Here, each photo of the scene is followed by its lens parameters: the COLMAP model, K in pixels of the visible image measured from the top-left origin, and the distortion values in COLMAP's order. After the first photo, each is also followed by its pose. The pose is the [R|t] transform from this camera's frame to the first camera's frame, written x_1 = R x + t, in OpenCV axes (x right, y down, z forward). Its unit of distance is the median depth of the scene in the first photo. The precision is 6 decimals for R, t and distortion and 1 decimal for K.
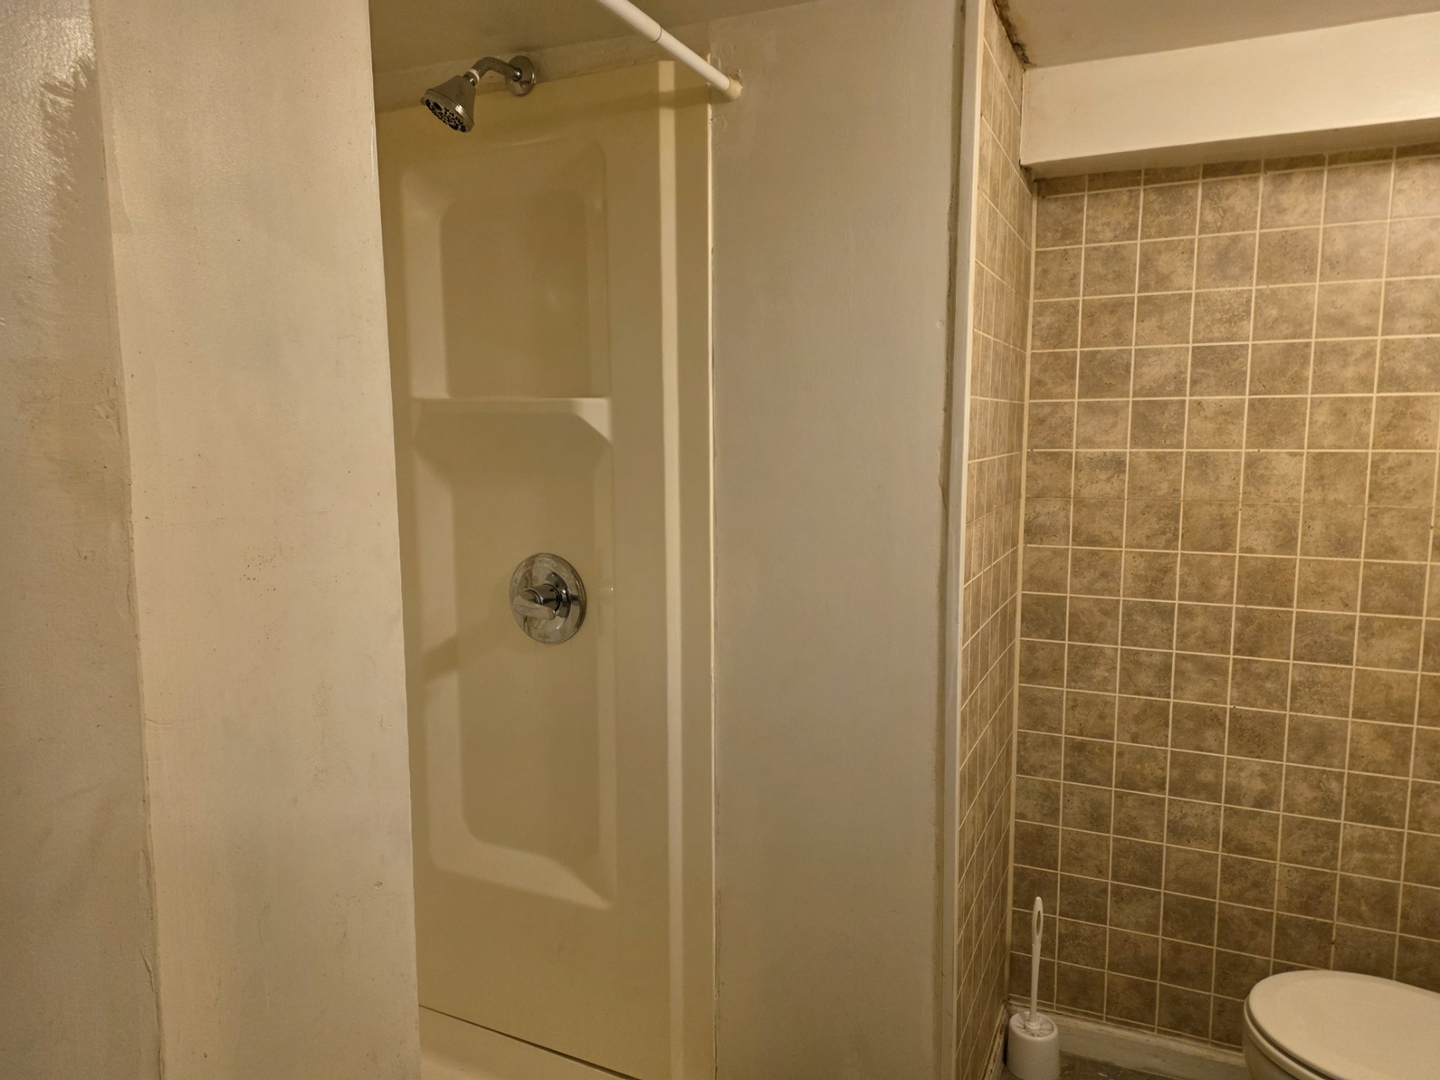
lens RADIAL K [[857.2, 0, 721.8], [0, 857.2, 533.7], [0, 0, 1]] dist [0.044848, -0.029465]
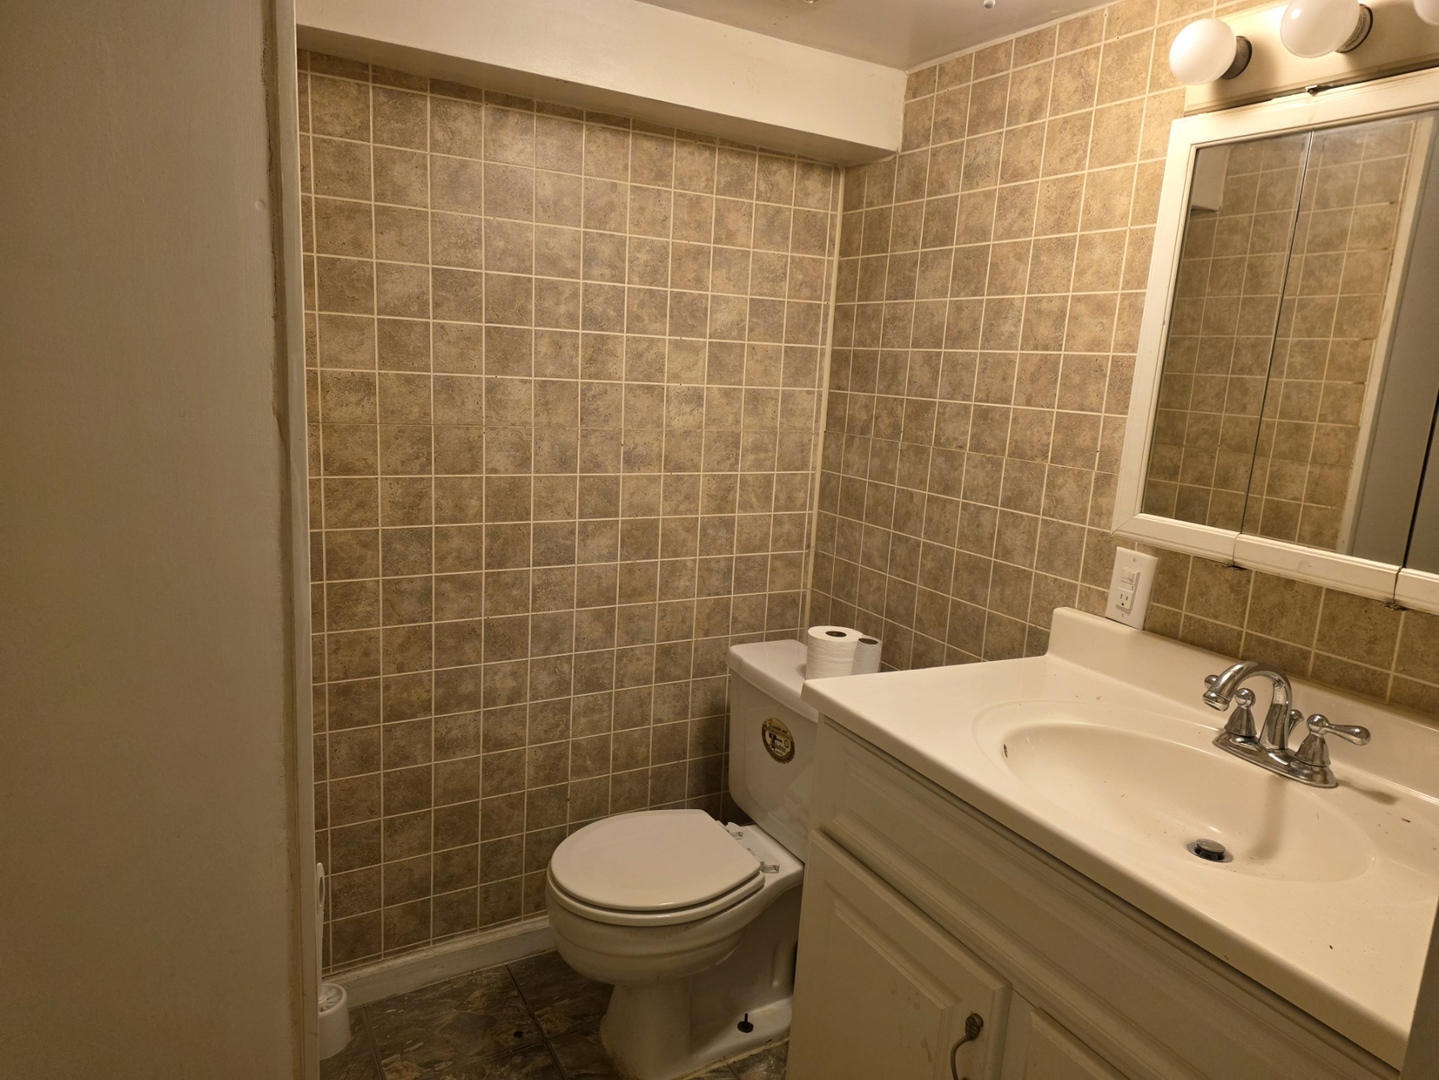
lens RADIAL K [[933.9, 0, 719.5], [0, 933.9, 540.0], [0, 0, 1]] dist [0.136477, -0.179123]
pose [[0.622505, -0.110990, 0.774706, -0.129493], [0.045360, 0.993345, 0.105865, -0.006473], [-0.781300, -0.030761, 0.623397, 0.054593]]
